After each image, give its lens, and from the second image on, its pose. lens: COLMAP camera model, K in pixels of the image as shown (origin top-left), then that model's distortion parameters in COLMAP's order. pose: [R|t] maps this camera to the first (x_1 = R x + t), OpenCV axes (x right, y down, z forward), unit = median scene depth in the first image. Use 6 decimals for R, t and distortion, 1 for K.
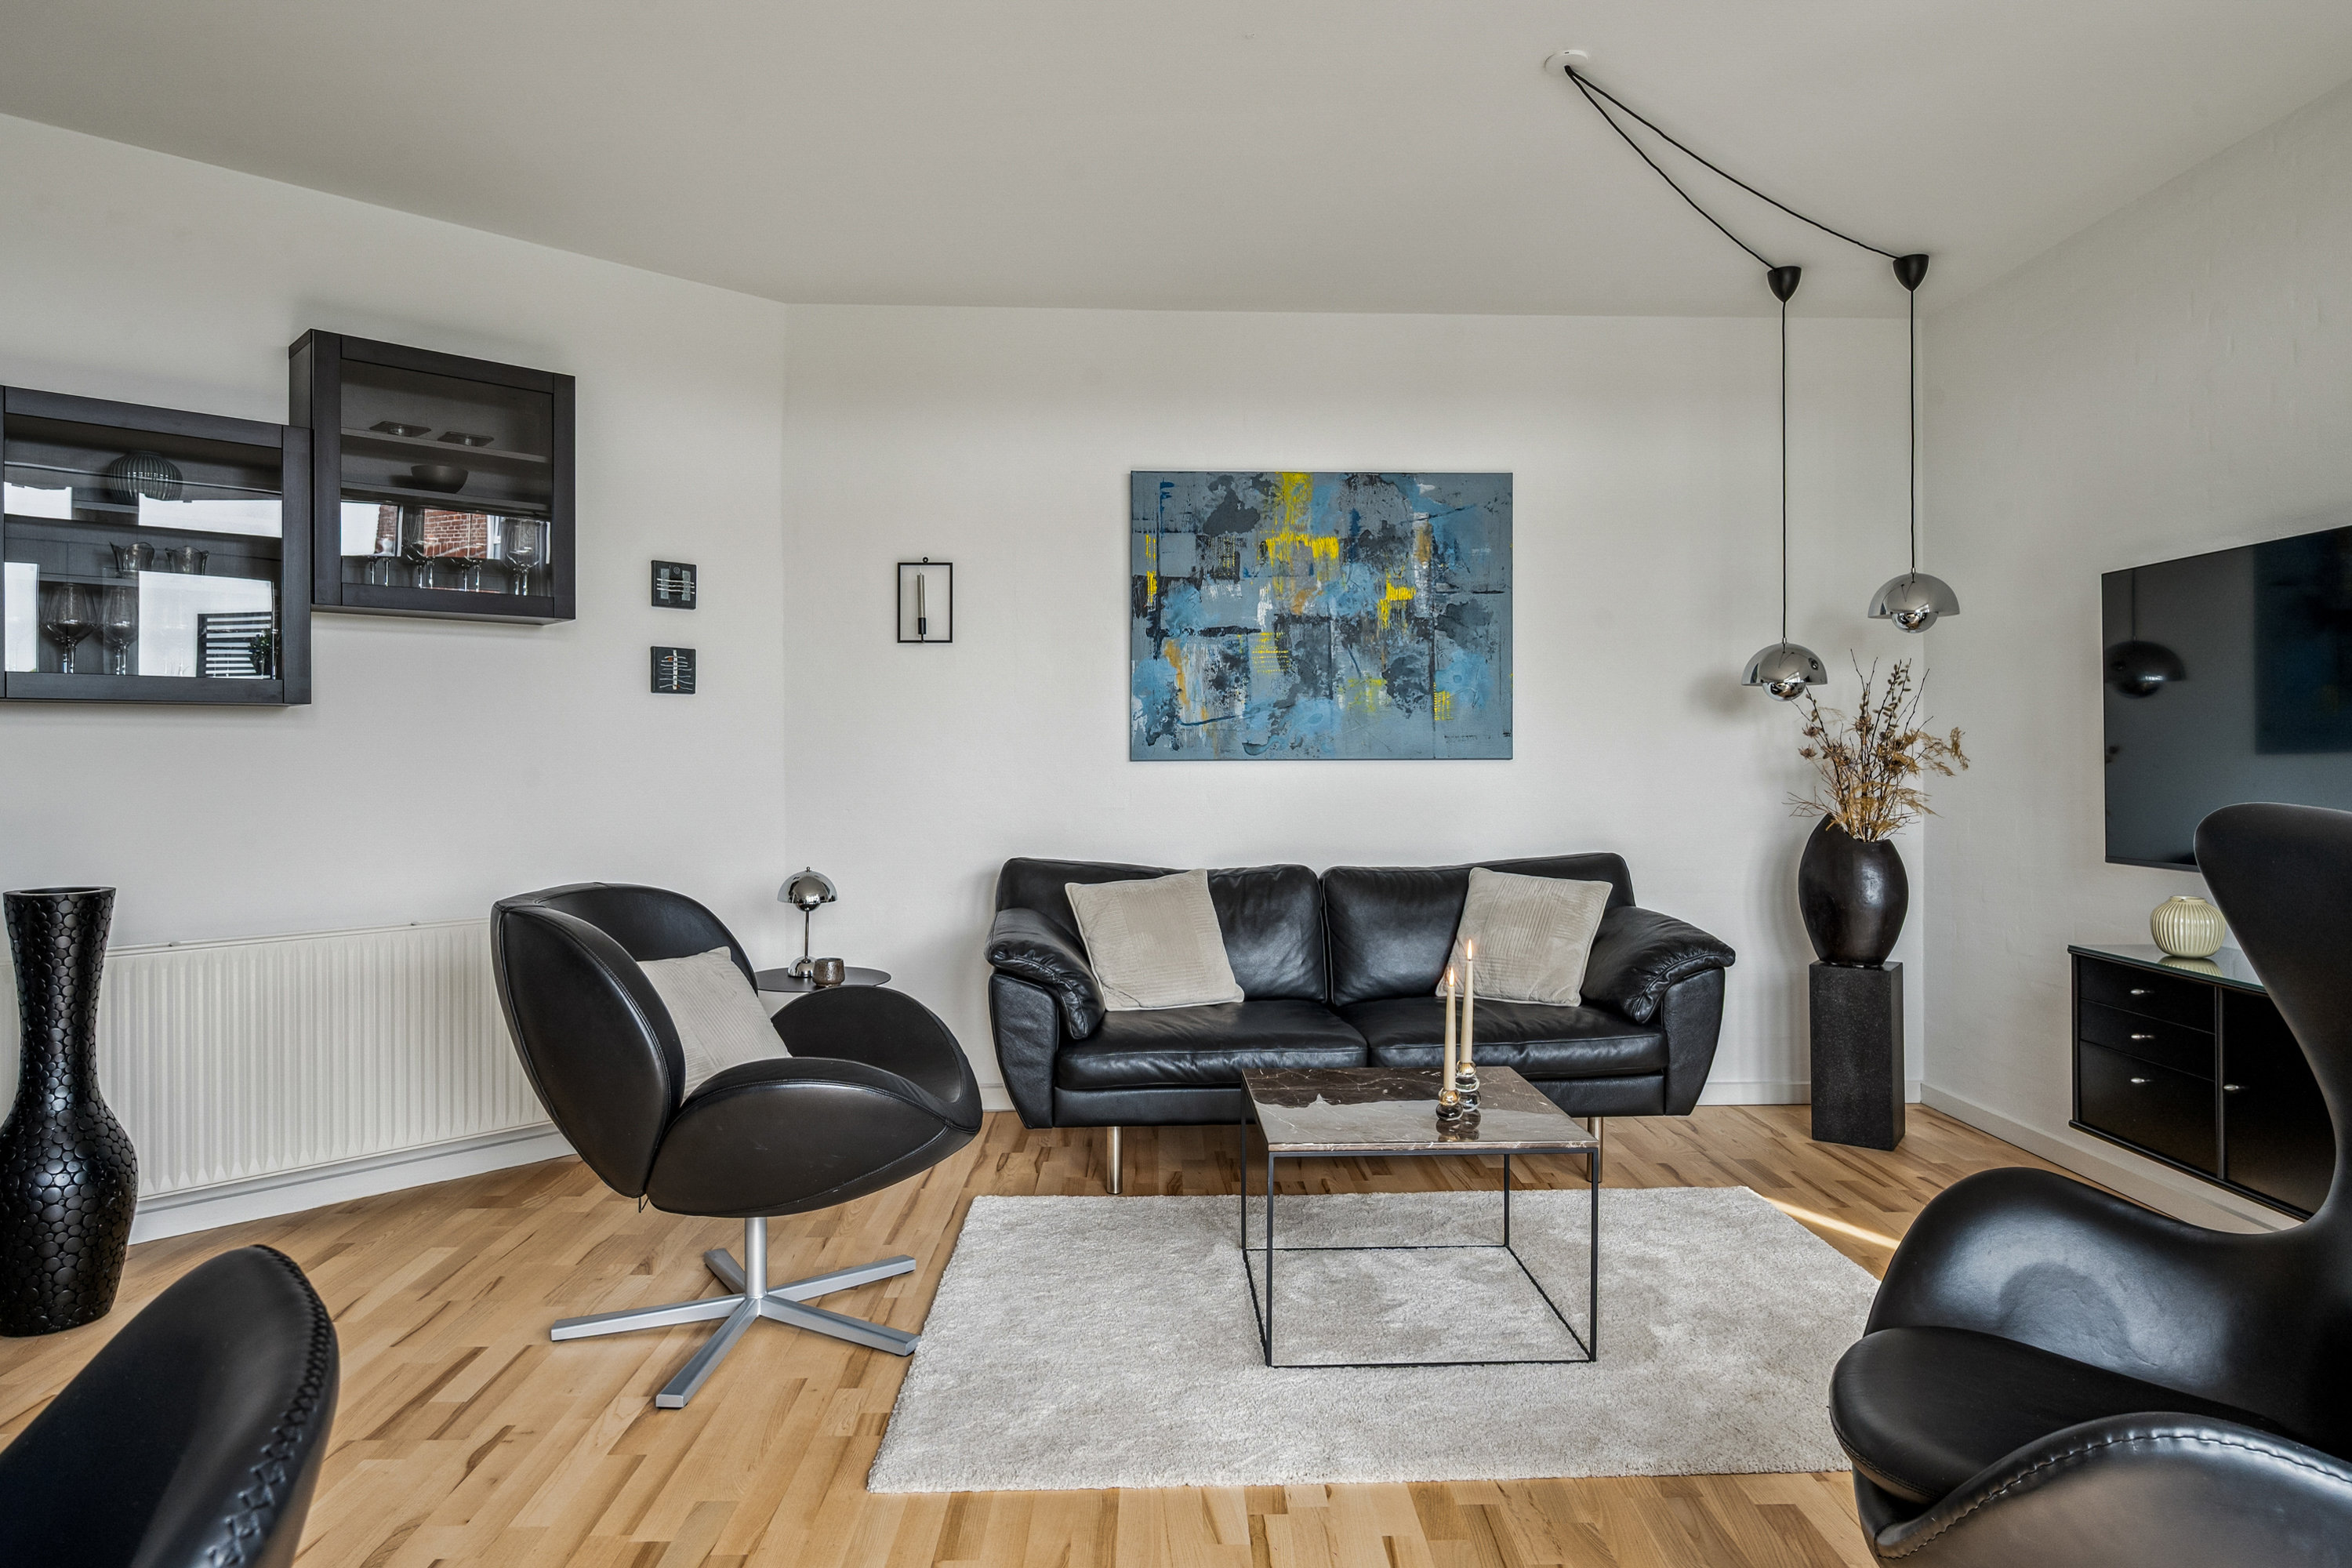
lens RADIAL K [[1348.4, 0, 1114.7], [0, 1348.4, 755.3], [0, 0, 1]] dist [-0.000290, -0.000051]
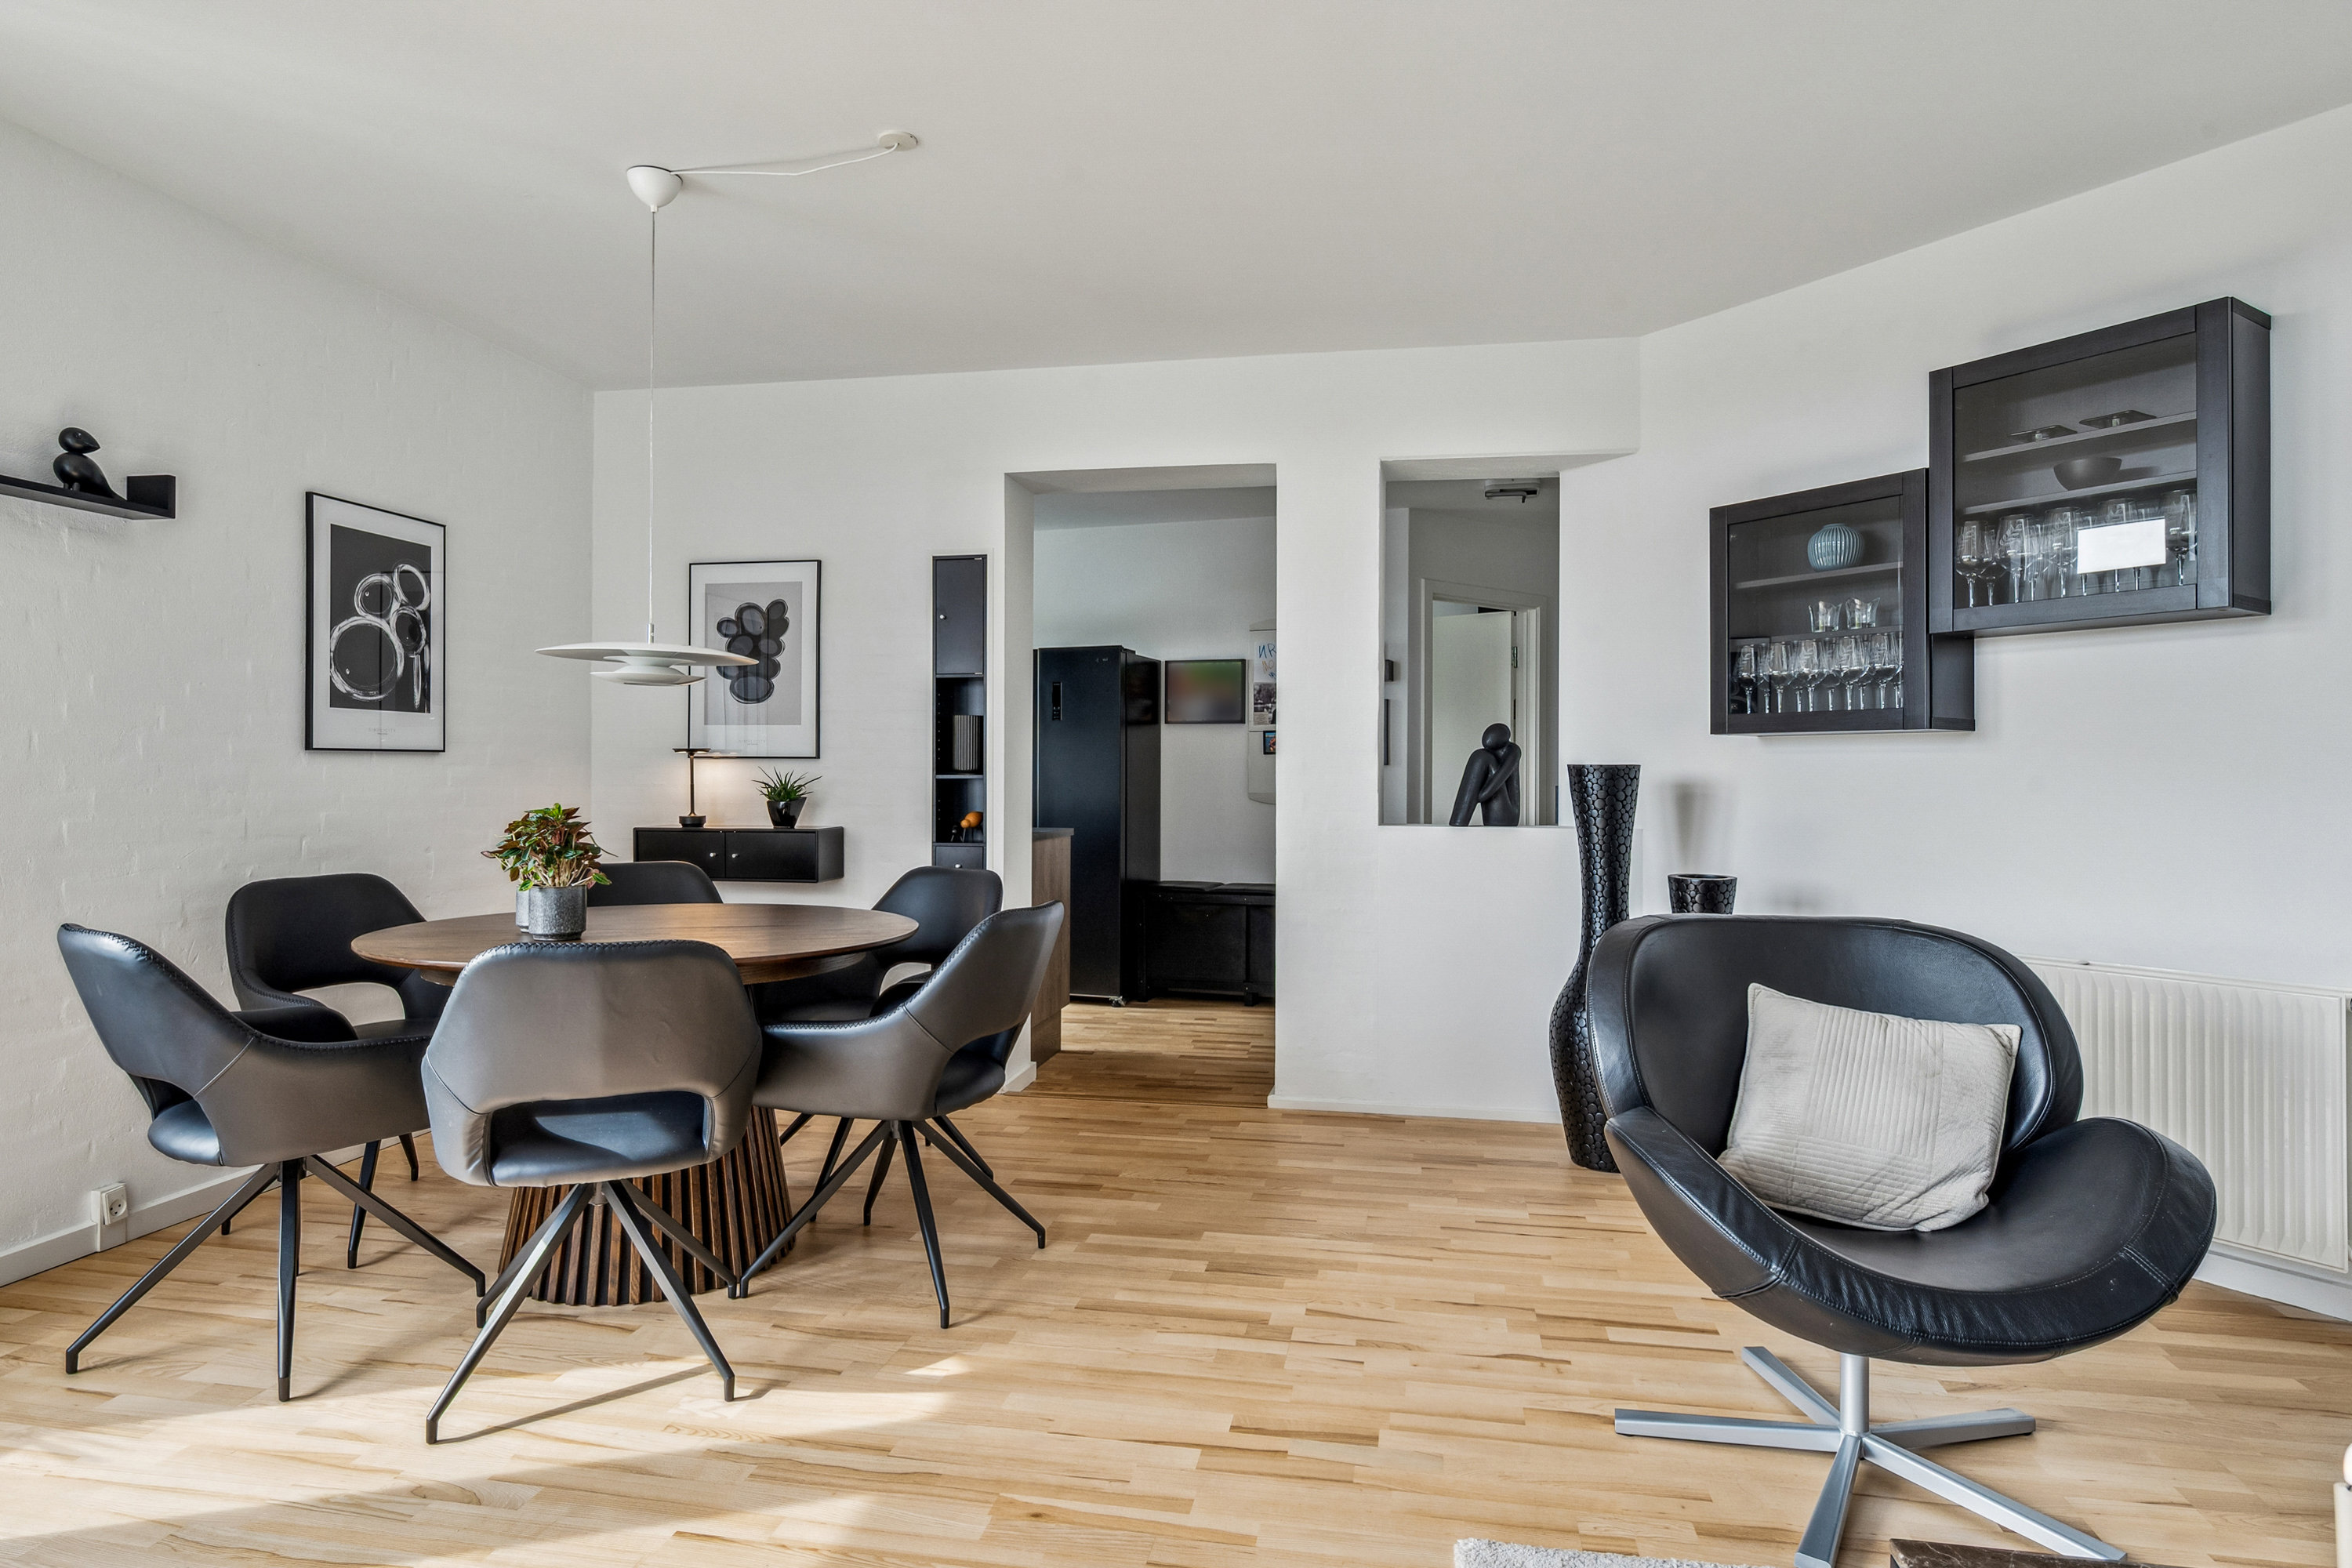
lens RADIAL K [[1314.5, 0, 1178.3], [0, 1314.5, 763.8], [0, 0, 1]] dist [-0.001809, -0.000433]
pose [[-0.212200, -0.009799, -0.977177, 0.406830], [-0.007081, 0.999939, -0.008489, -0.001793], [0.977201, 0.005118, -0.212257, 0.517197]]
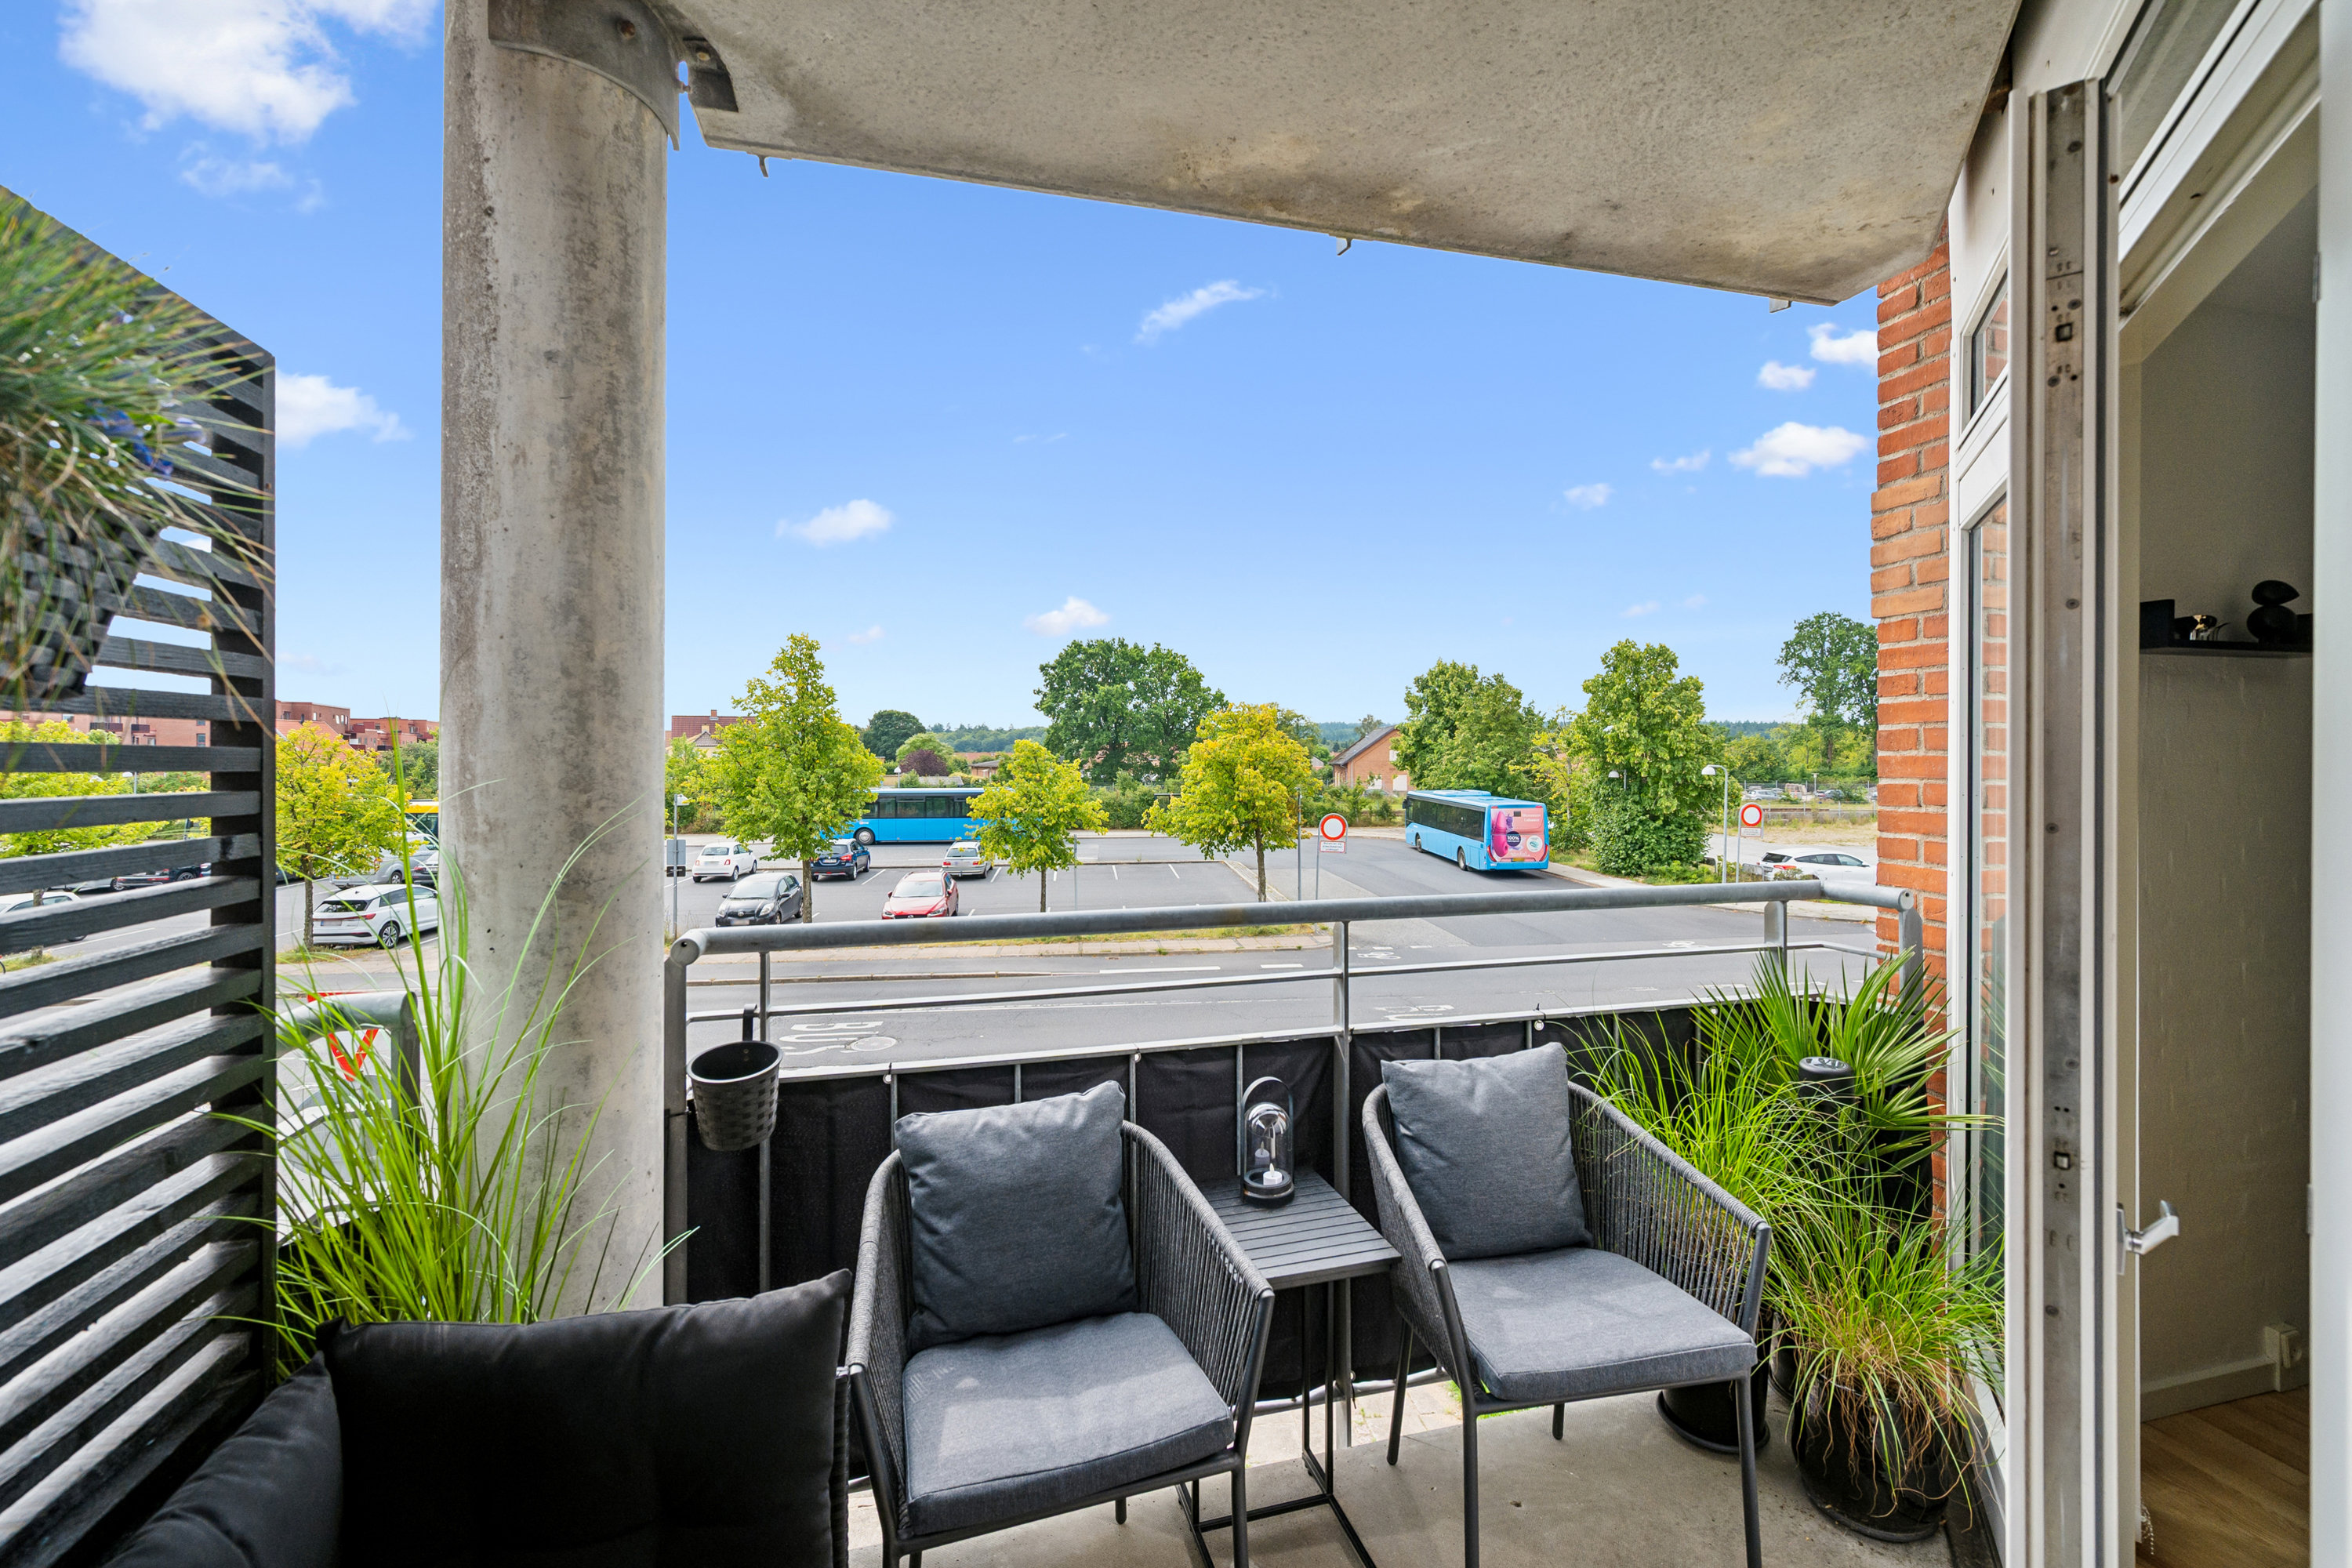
lens RADIAL K [[997.0, 0, 1171.2], [0, 997.0, 758.5], [0, 0, 1]] dist [0.001593, 0.000133]
pose [[-0.976804, 0.001934, -0.214128, 0.549340], [0.000889, 0.999987, 0.004976, -0.093978], [0.214135, 0.004670, -0.976793, 0.175881]]
